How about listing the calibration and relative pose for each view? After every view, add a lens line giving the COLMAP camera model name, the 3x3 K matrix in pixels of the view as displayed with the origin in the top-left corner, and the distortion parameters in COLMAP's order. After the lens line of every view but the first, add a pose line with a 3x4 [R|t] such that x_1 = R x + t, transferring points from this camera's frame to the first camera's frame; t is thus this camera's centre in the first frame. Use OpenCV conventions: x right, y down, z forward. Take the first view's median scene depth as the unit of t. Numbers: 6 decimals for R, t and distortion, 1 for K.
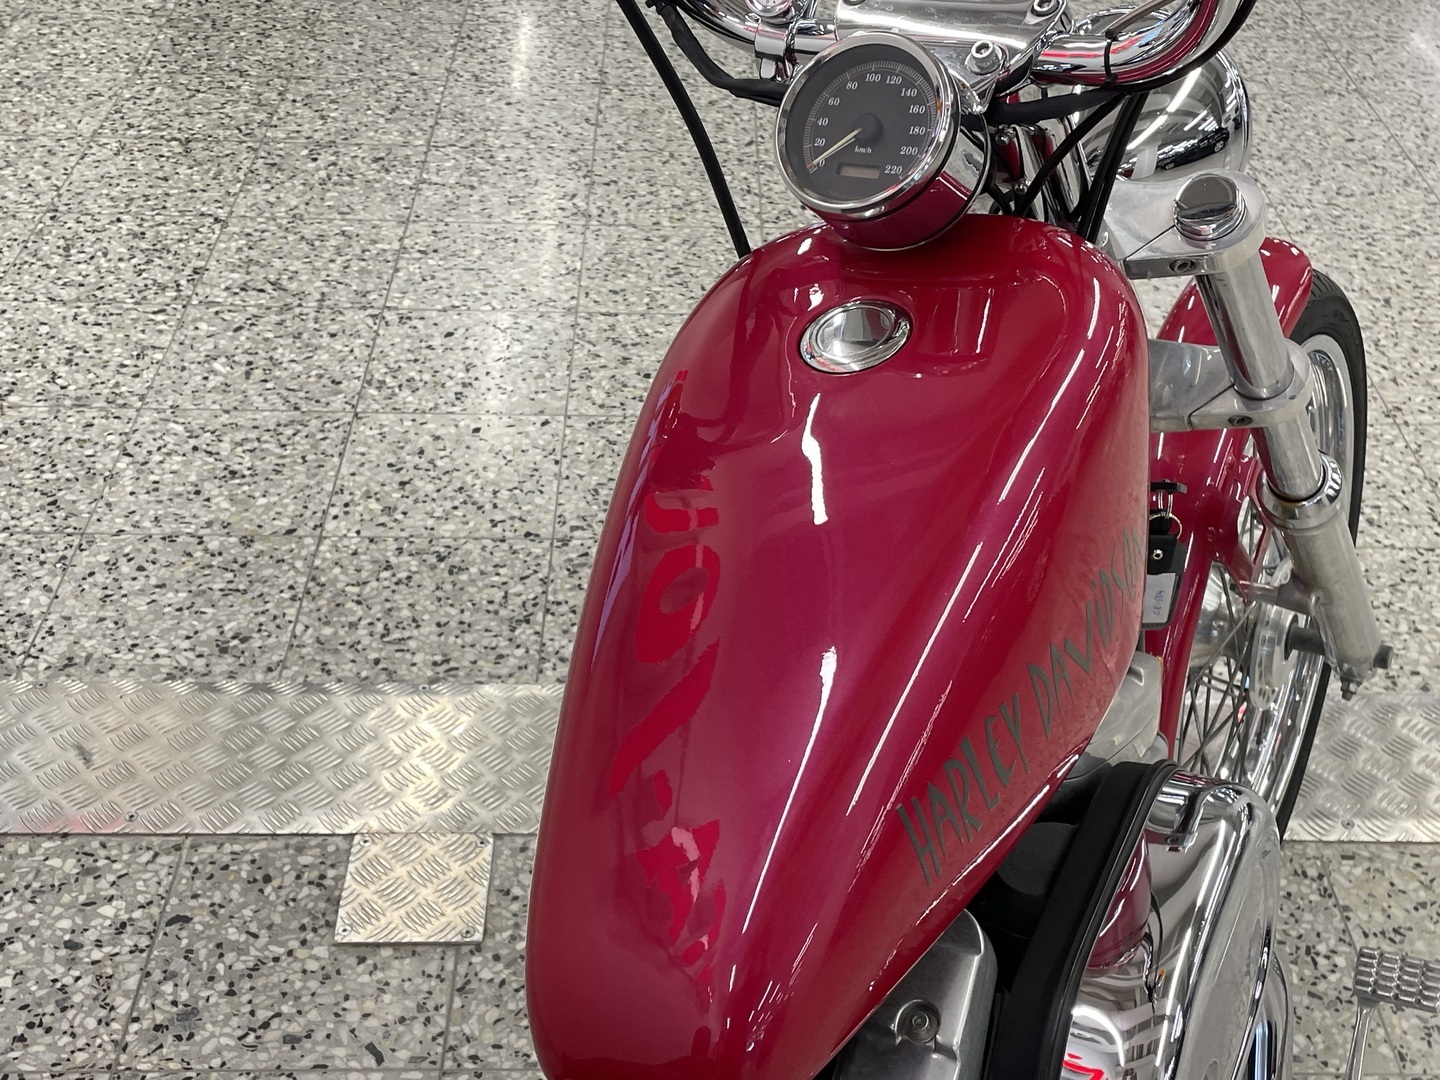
lens RADIAL K [[1813.8, 0, 749.1], [0, 1813.8, 549.5], [0, 0, 1]] dist [0.060089, 0.000000]
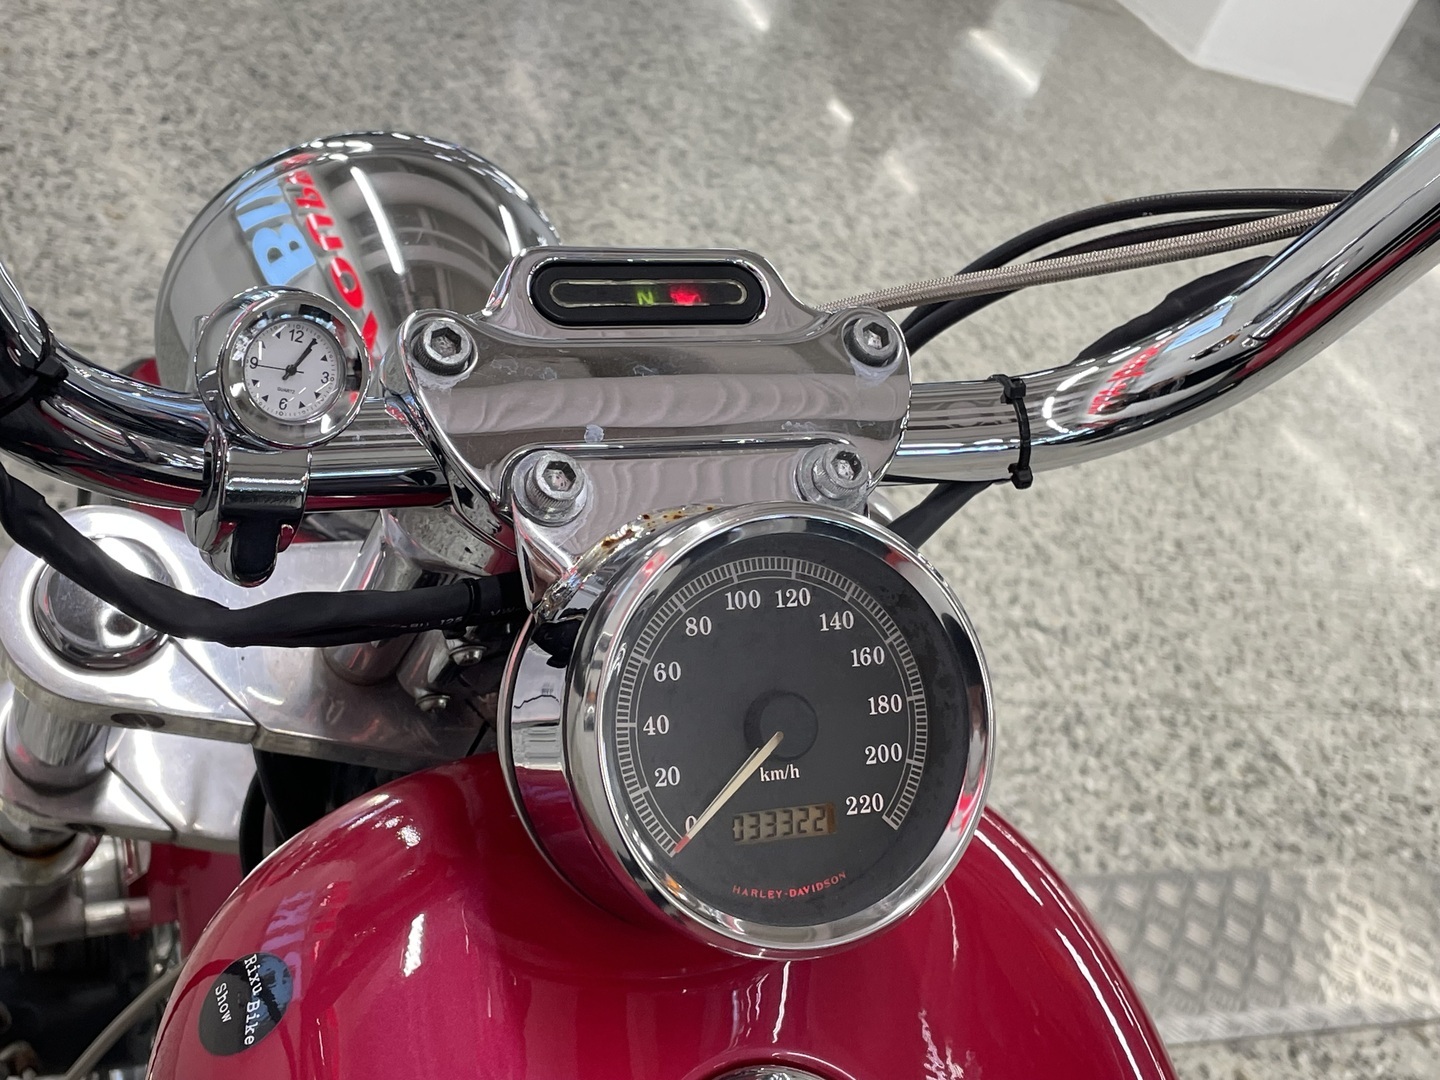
lens RADIAL K [[2004.5, 0, 725.6], [0, 2004.5, 548.2], [0, 0, 1]] dist [0.061778, 0.000000]
pose [[0.856597, 0.049273, 0.513628, -0.356440], [-0.057234, 0.998361, -0.000323, -0.080203], [-0.512802, -0.029120, 0.858013, 0.187641]]
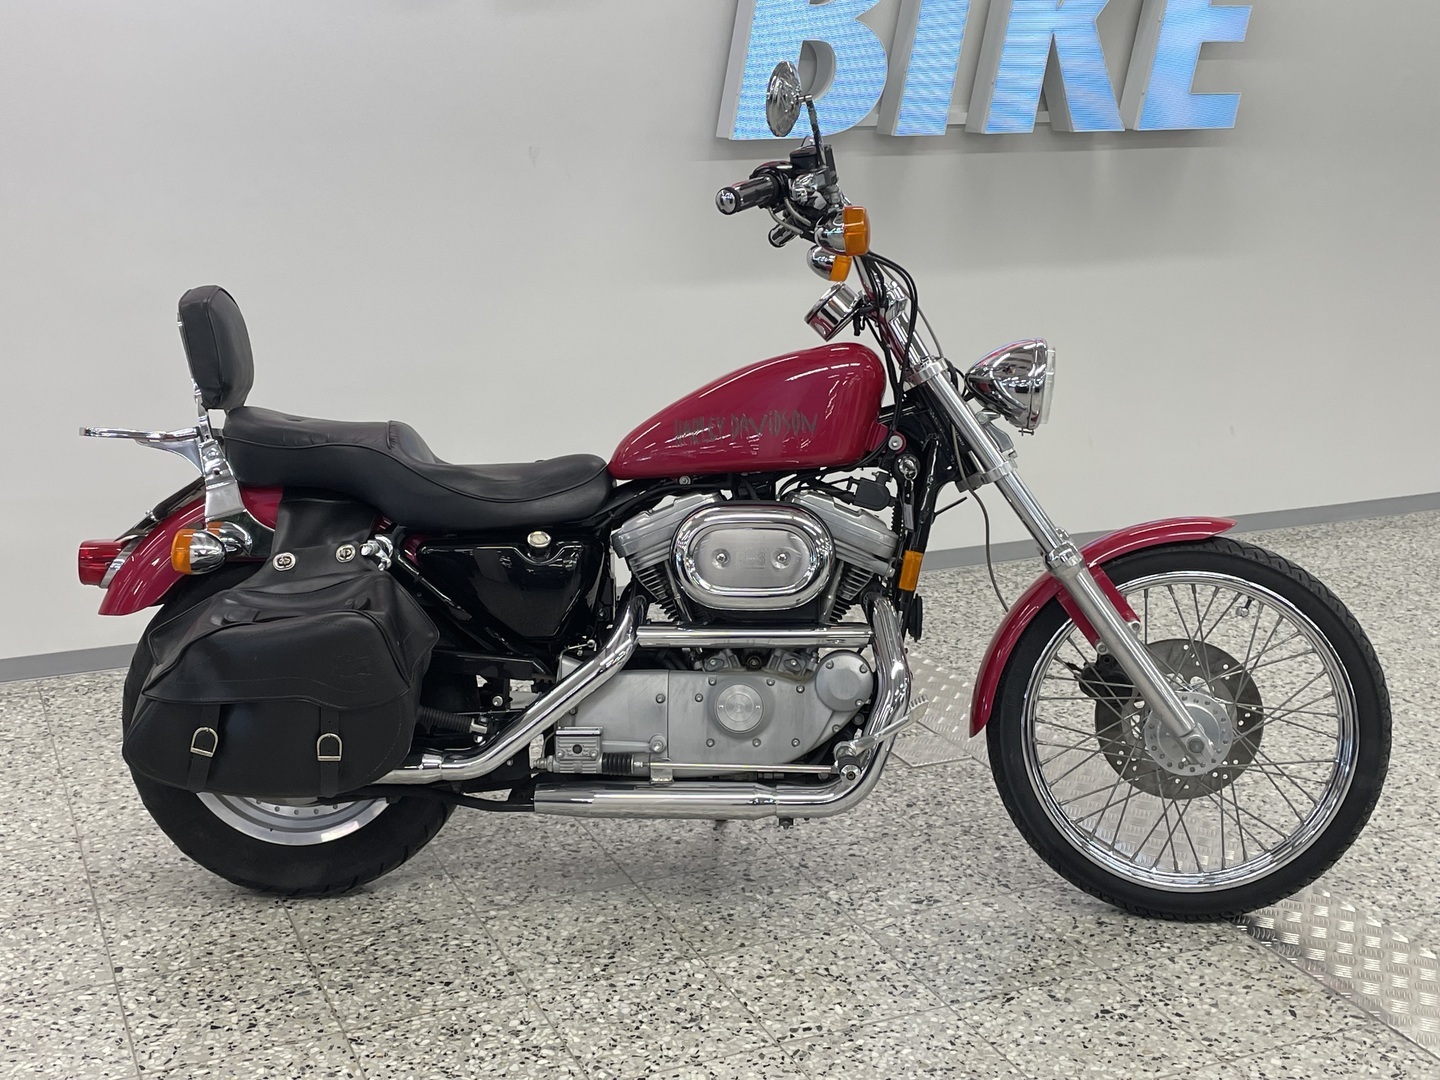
lens RADIAL K [[1813.8, 0, 714.6], [0, 1813.8, 549.0], [0, 0, 1]] dist [0.060089, 0.000000]
pose [[0.390840, 0.217622, -0.894363, 1.320619], [-0.545449, 0.837430, -0.034595, 0.165814], [0.741438, 0.501350, 0.446003, -0.204821]]
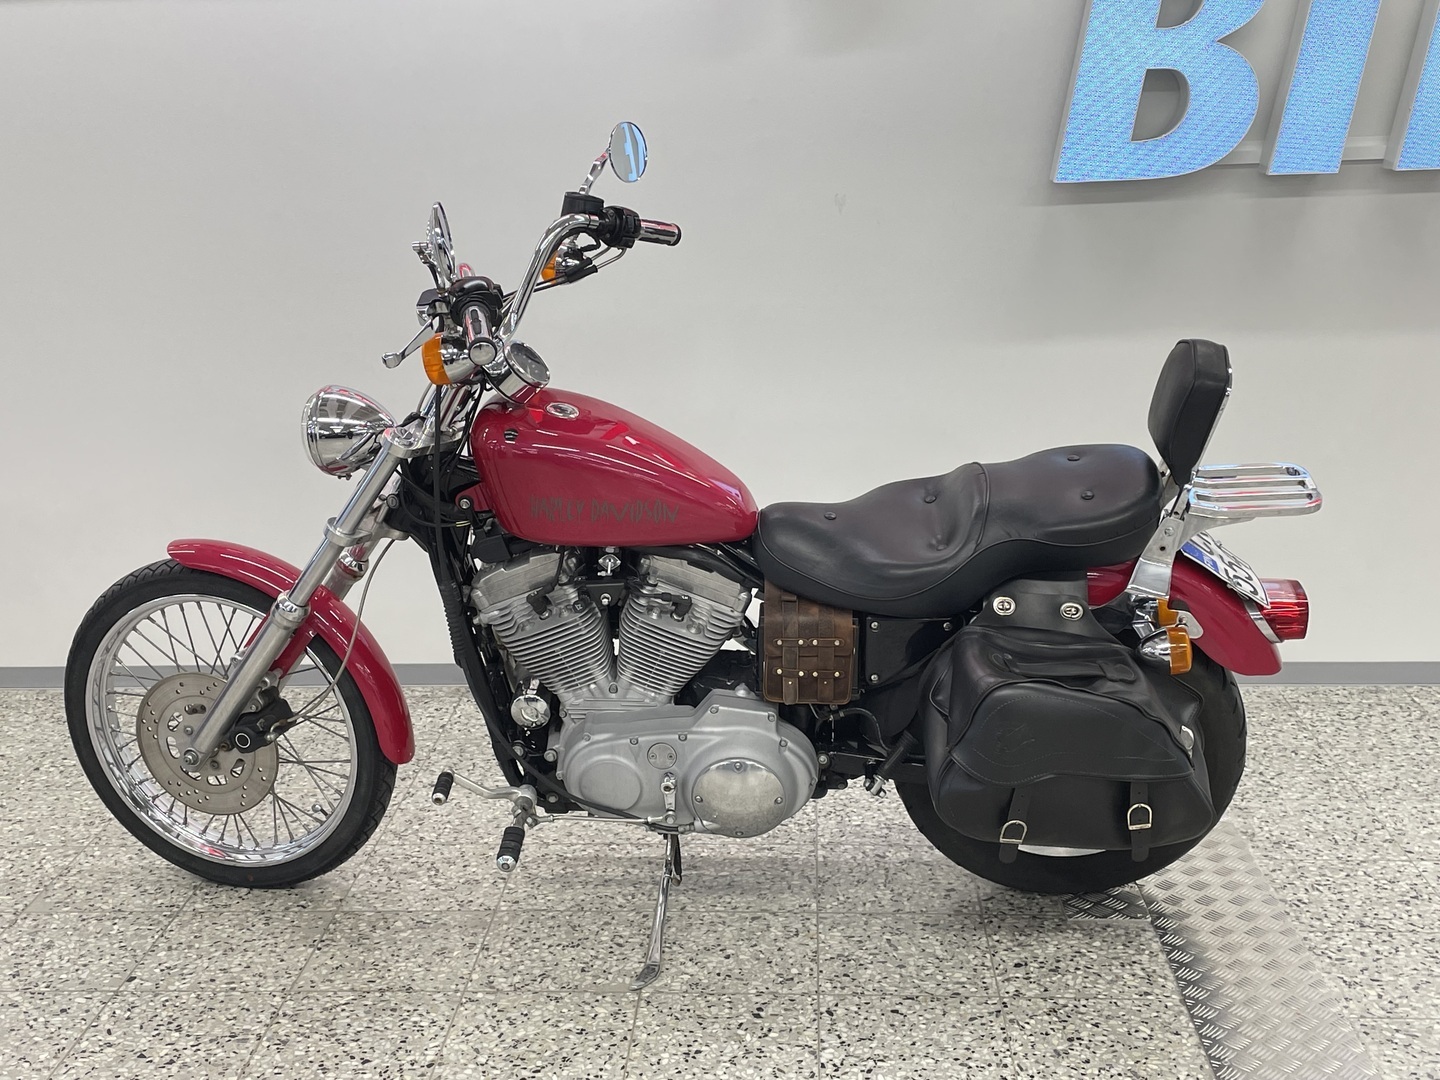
lens RADIAL K [[1750.8, 0, 699.3], [0, 1750.8, 534.0], [0, 0, 1]] dist [0.060395, 0.000000]
pose [[-0.083439, 0.215563, -0.972919, 1.241096], [-0.573369, 0.788139, 0.223796, -0.221472], [0.815037, 0.576515, 0.057836, 0.310377]]
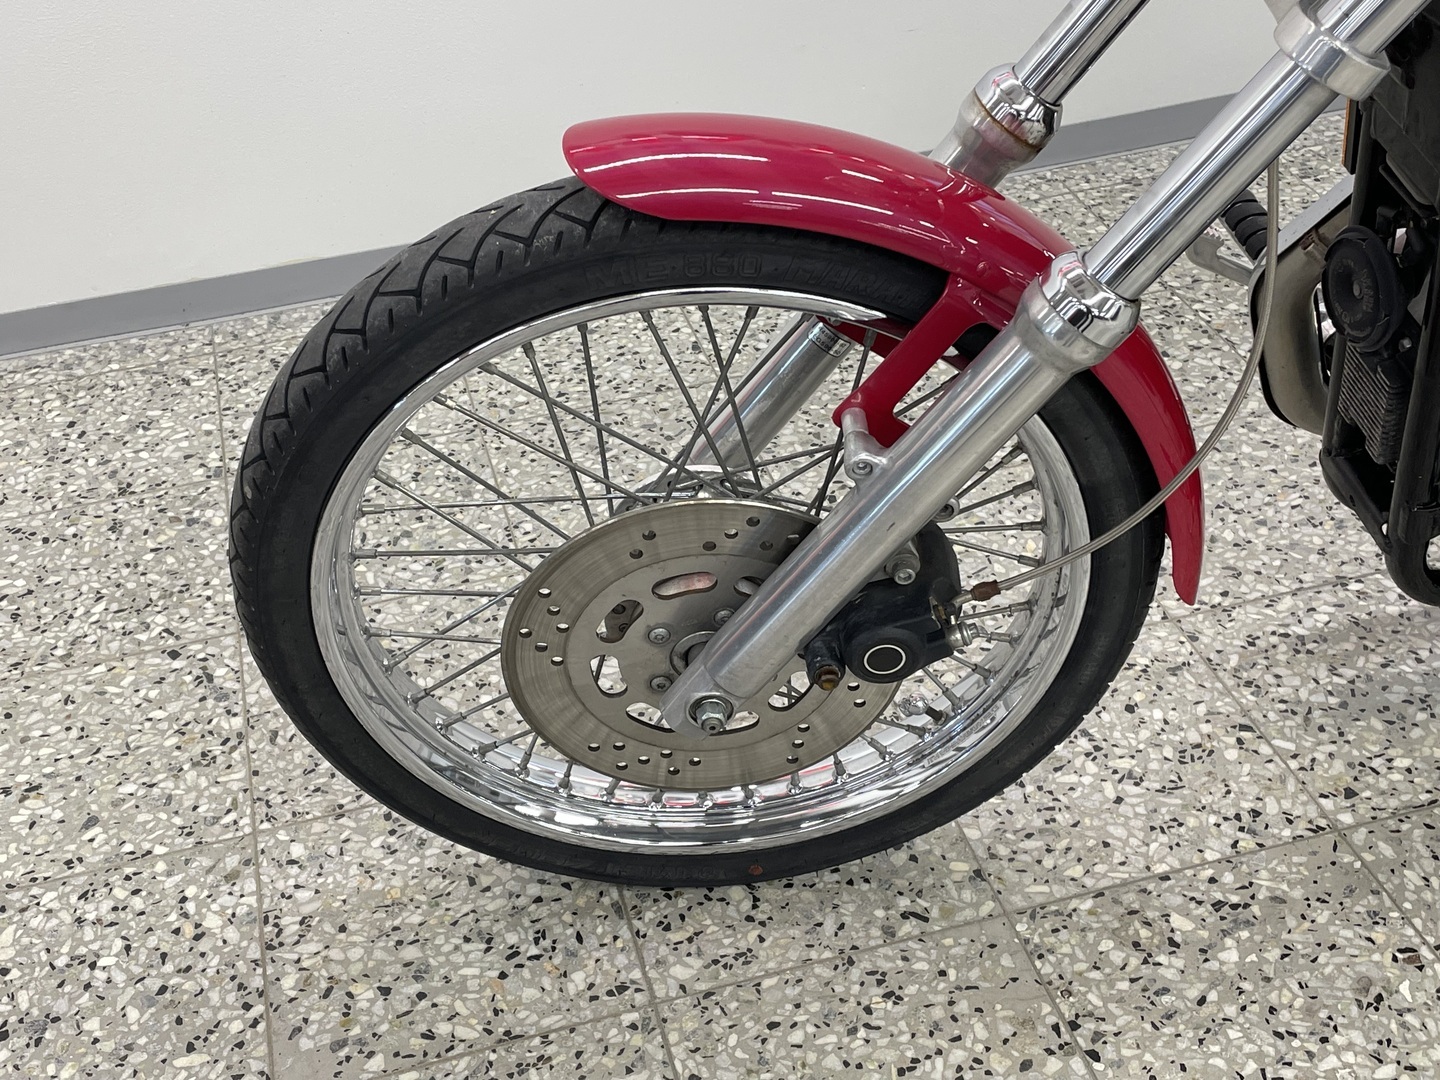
lens RADIAL K [[1750.8, 0, 701.3], [0, 1750.8, 548.2], [0, 0, 1]] dist [0.060395, 0.000000]
pose [[0.233675, 0.547686, -0.803390, 0.309311], [-0.516926, 0.769798, 0.374432, 0.248821], [0.823519, 0.327798, 0.462995, -0.111435]]
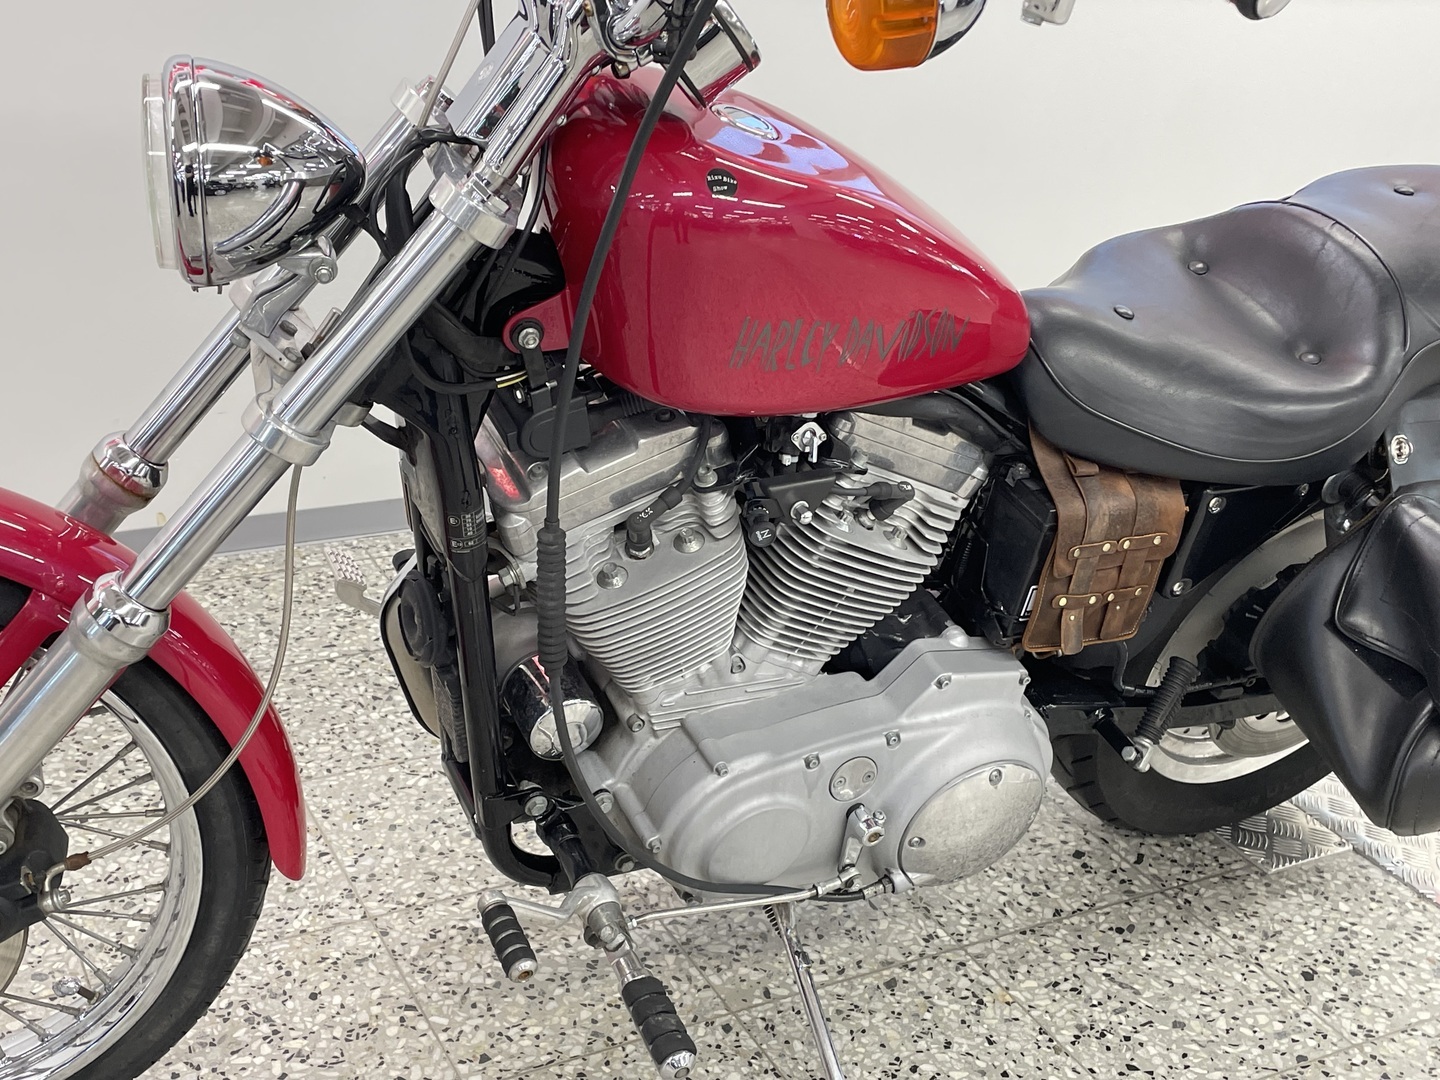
lens RADIAL K [[1750.8, 0, 698.4], [0, 1750.8, 532.4], [0, 0, 1]] dist [0.060395, 0.000000]
pose [[0.448243, 0.365895, -0.815597, 0.475565], [-0.580608, 0.812906, 0.045592, 0.162613], [0.679686, 0.453105, 0.576821, -0.055581]]
